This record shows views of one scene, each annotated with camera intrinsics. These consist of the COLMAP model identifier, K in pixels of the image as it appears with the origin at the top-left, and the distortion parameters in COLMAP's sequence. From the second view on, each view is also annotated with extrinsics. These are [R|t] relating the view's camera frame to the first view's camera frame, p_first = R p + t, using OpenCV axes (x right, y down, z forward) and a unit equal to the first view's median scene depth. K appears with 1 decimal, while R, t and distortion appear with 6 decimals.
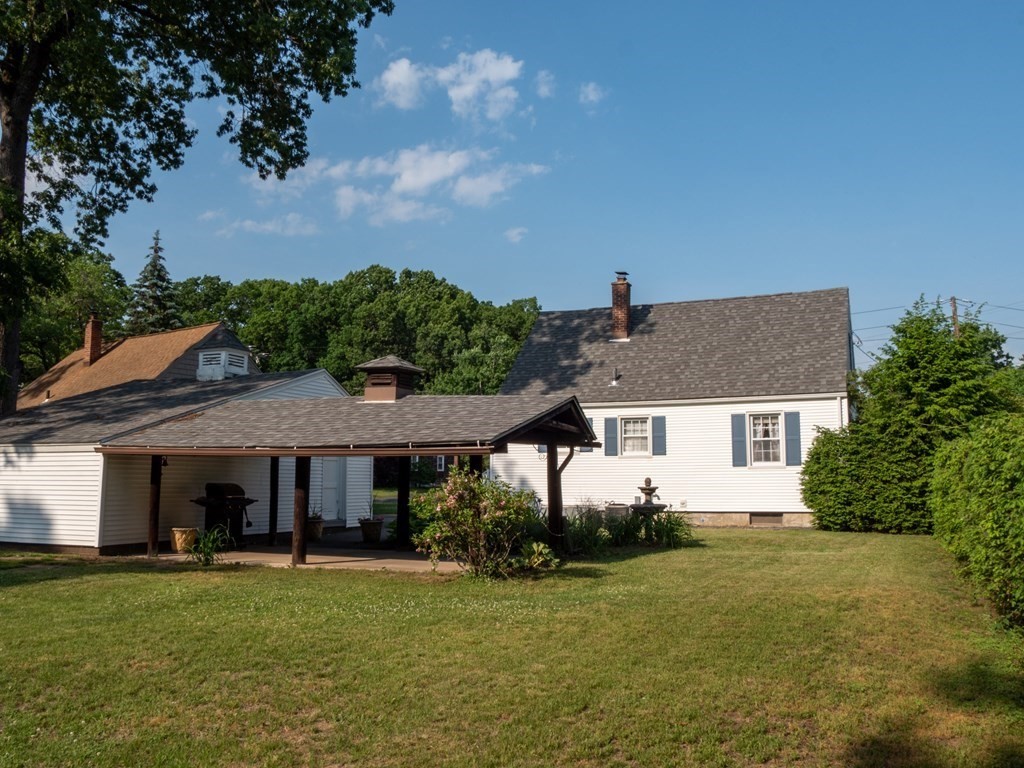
lens RADIAL K [[836.0, 0, 510.9], [0, 836.0, 390.1], [0, 0, 1]] dist [-0.054727, 0.017340]
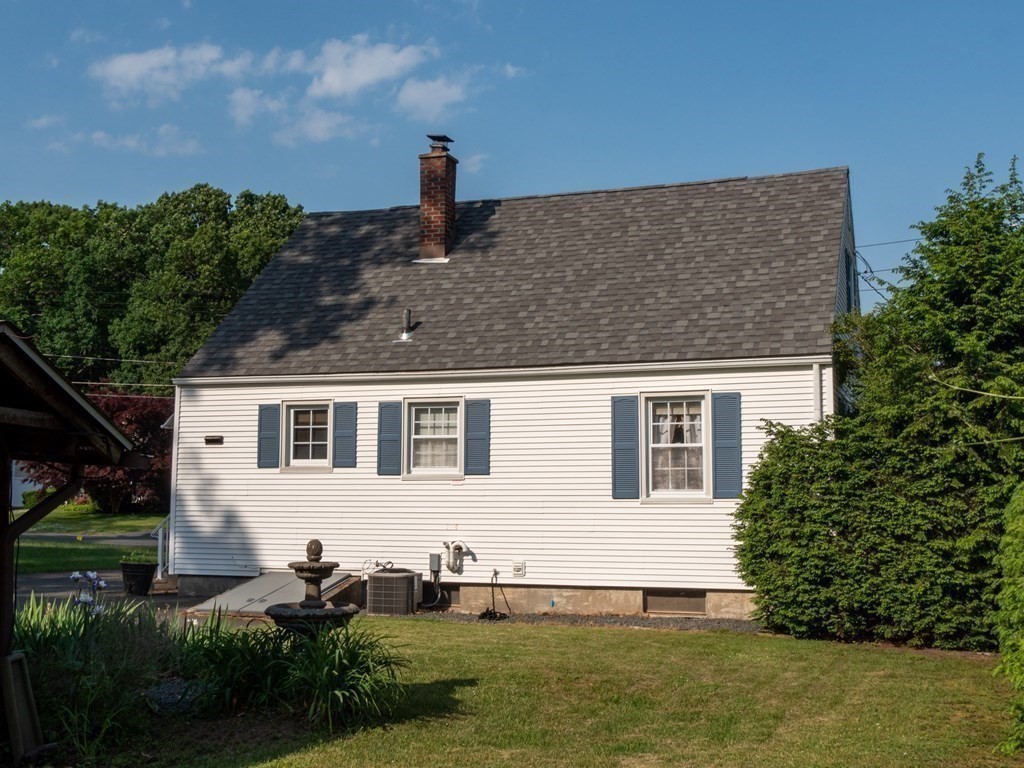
lens RADIAL K [[1130.5, 0, 512.6], [0, 1130.5, 377.5], [0, 0, 1]] dist [0.007566, 0.000000]
pose [[0.997686, 0.011740, 0.066968, 0.150141], [-0.011873, 0.999928, 0.001594, 0.016042], [-0.066945, -0.002386, 0.997754, 0.294653]]
